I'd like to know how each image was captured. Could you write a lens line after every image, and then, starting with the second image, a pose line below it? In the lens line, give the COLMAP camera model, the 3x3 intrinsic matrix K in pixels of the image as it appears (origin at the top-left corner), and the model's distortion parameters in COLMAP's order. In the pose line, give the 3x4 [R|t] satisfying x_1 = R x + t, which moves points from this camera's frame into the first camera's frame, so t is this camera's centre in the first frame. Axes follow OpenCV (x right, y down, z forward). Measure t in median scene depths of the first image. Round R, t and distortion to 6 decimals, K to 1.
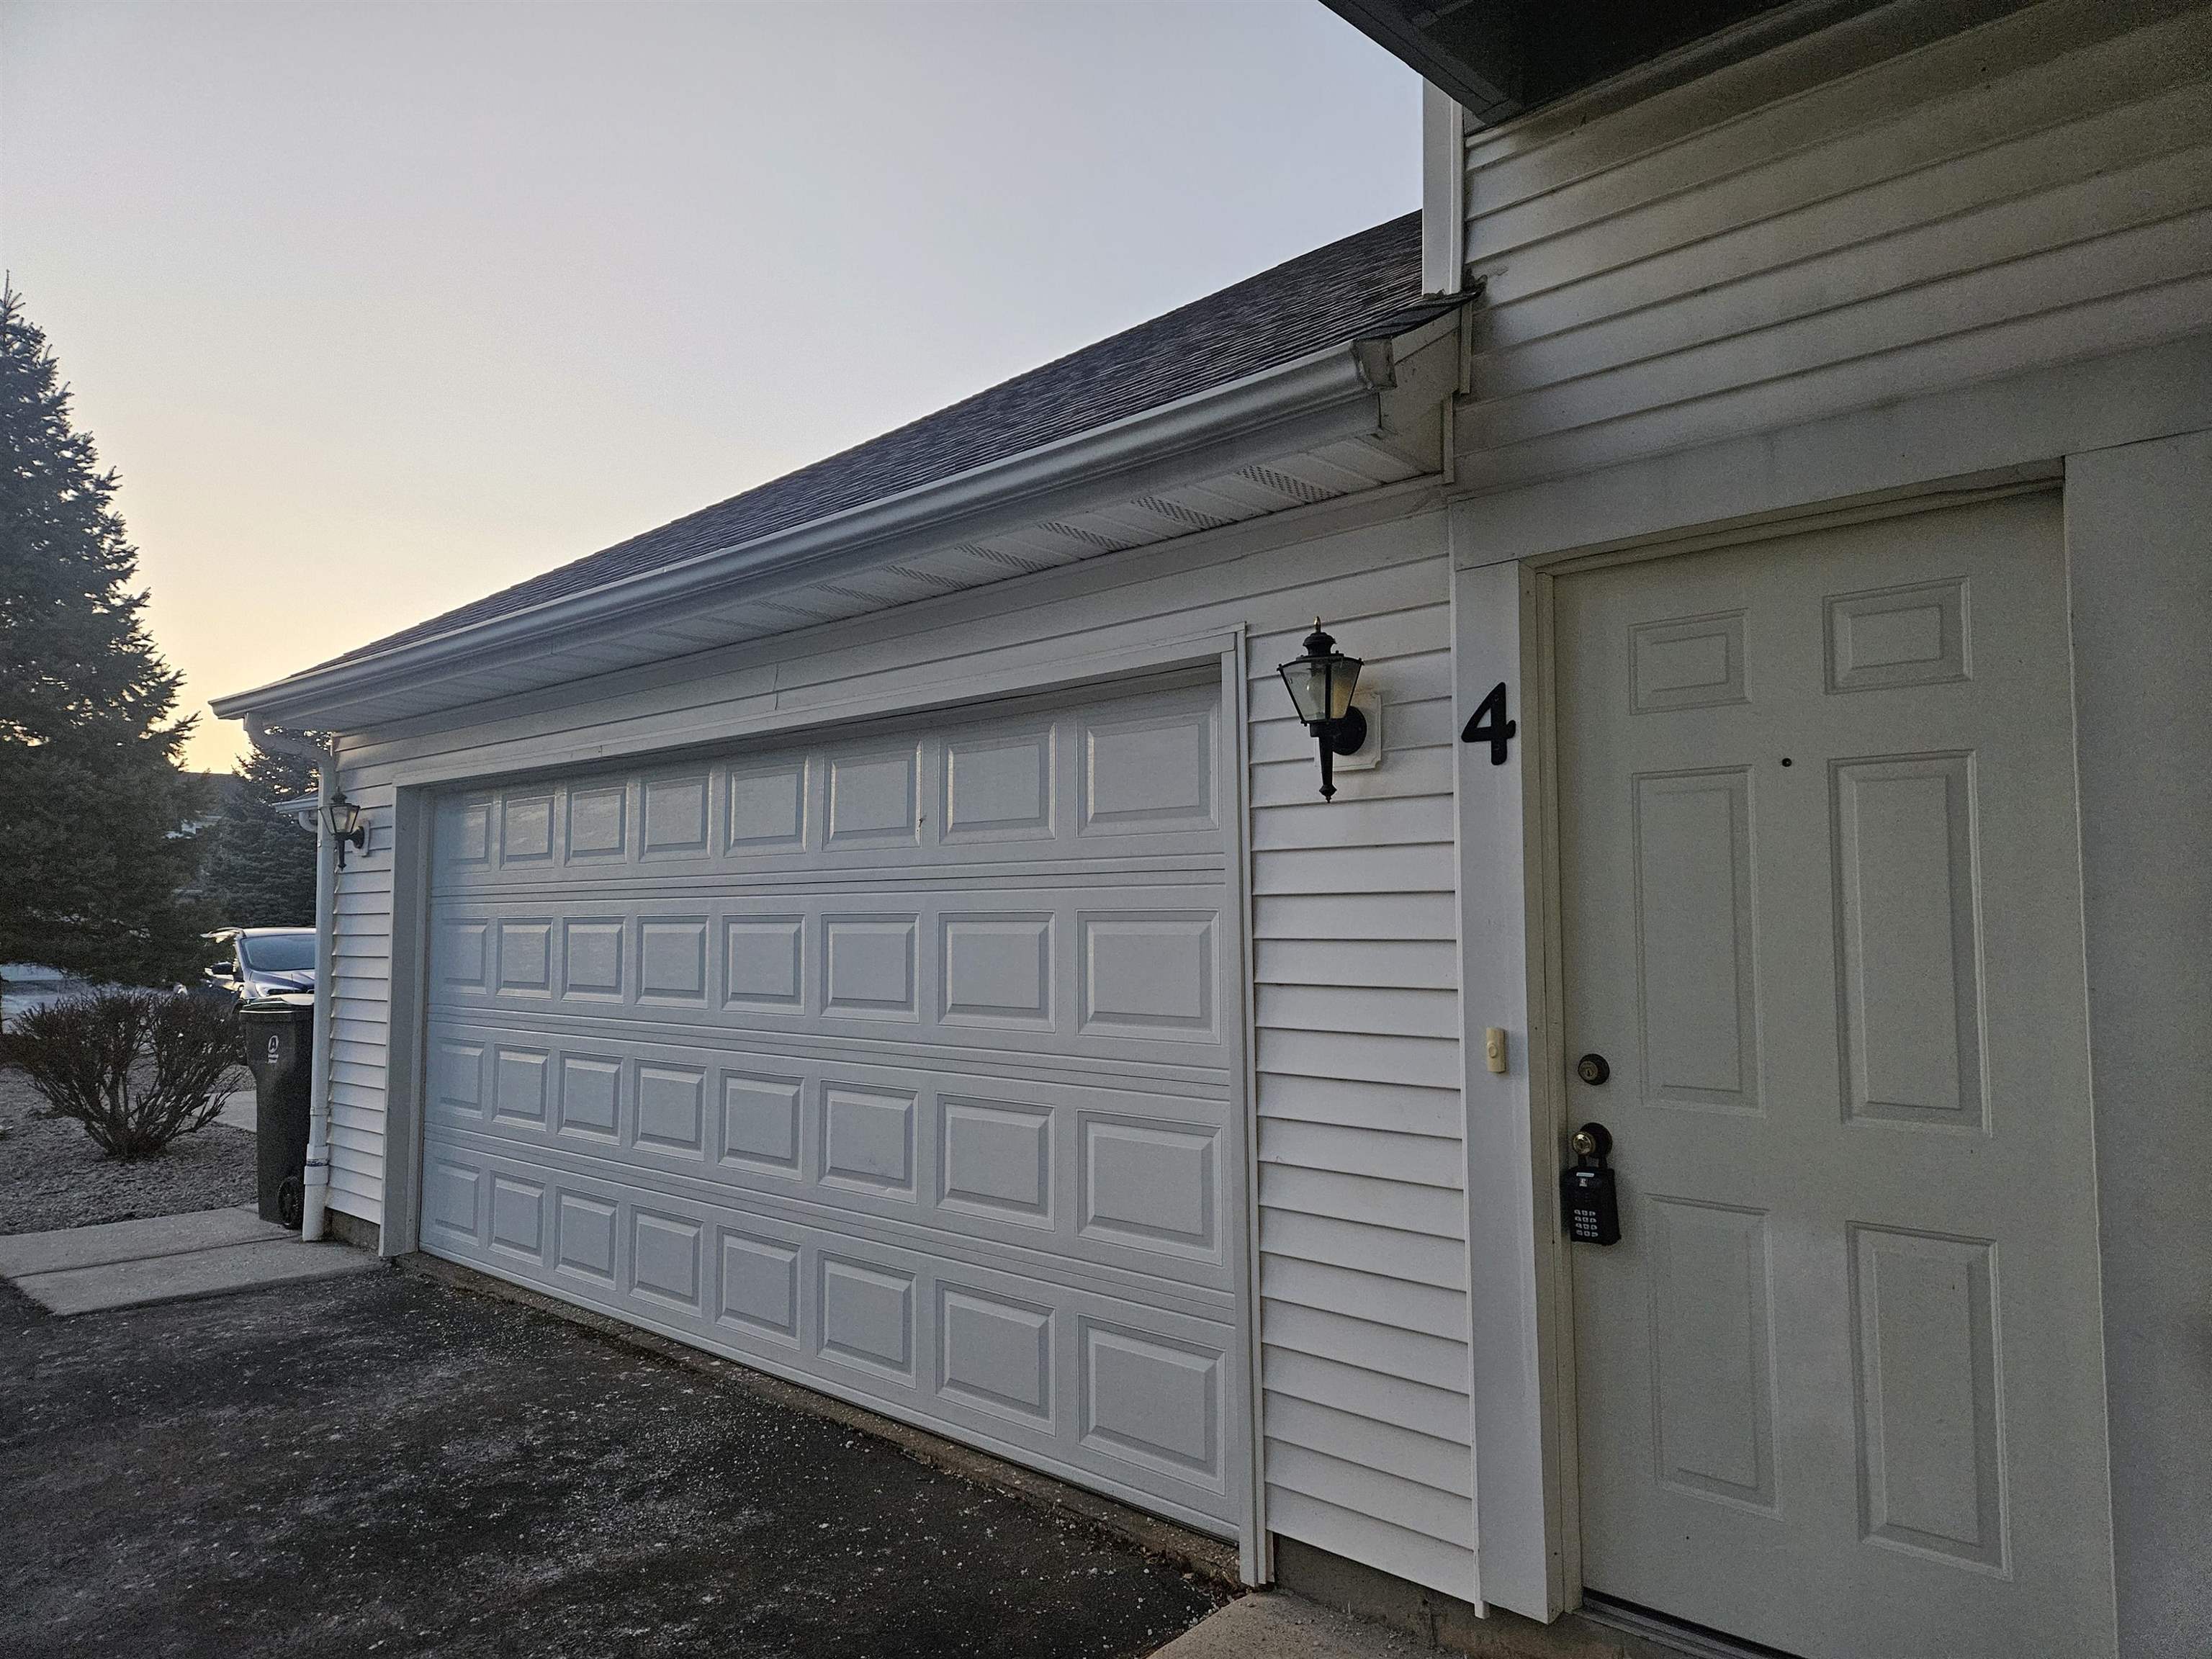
lens RADIAL K [[1456.7, 0, 1106.0], [0, 1456.7, 829.5], [0, 0, 1]] dist [0.135452, -0.096931]
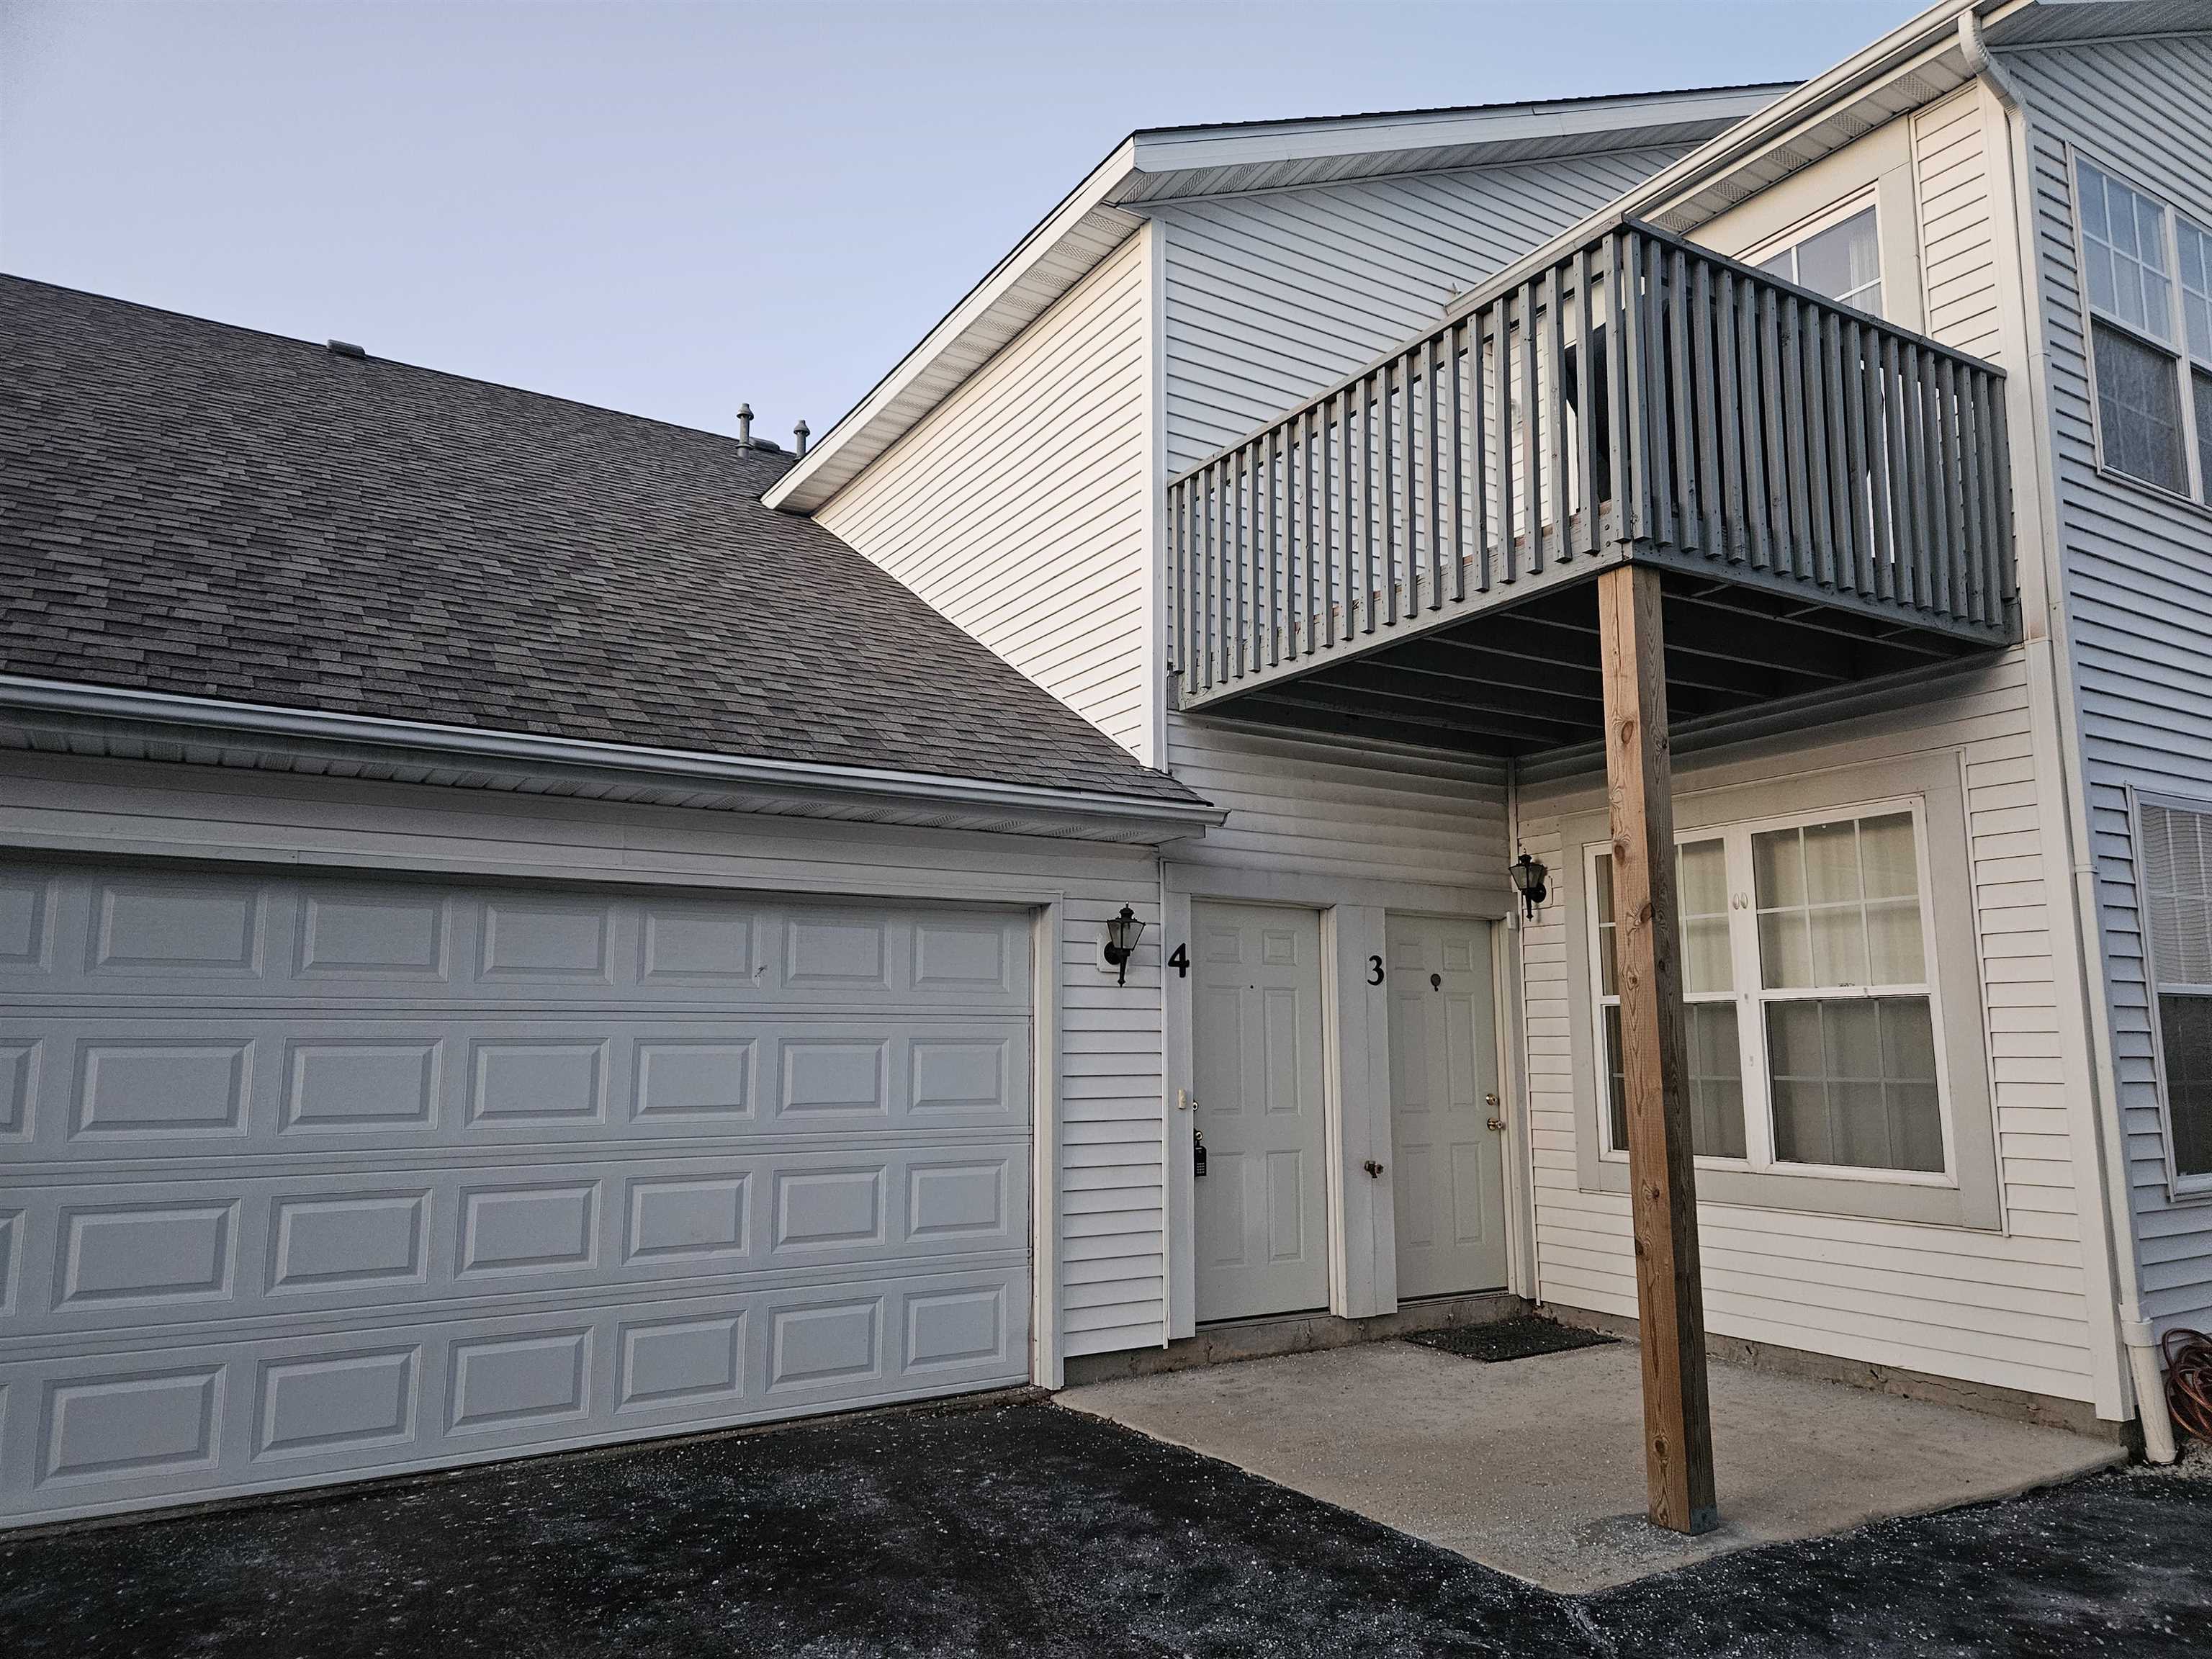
lens RADIAL K [[1456.7, 0, 1106.0], [0, 1456.7, 829.5], [0, 0, 1]] dist [0.135452, -0.096931]
pose [[0.267191, 0.140516, 0.953344, -1.594752], [-0.067320, 0.989616, -0.126994, 0.020618], [-0.961289, -0.030247, 0.273876, 0.376247]]
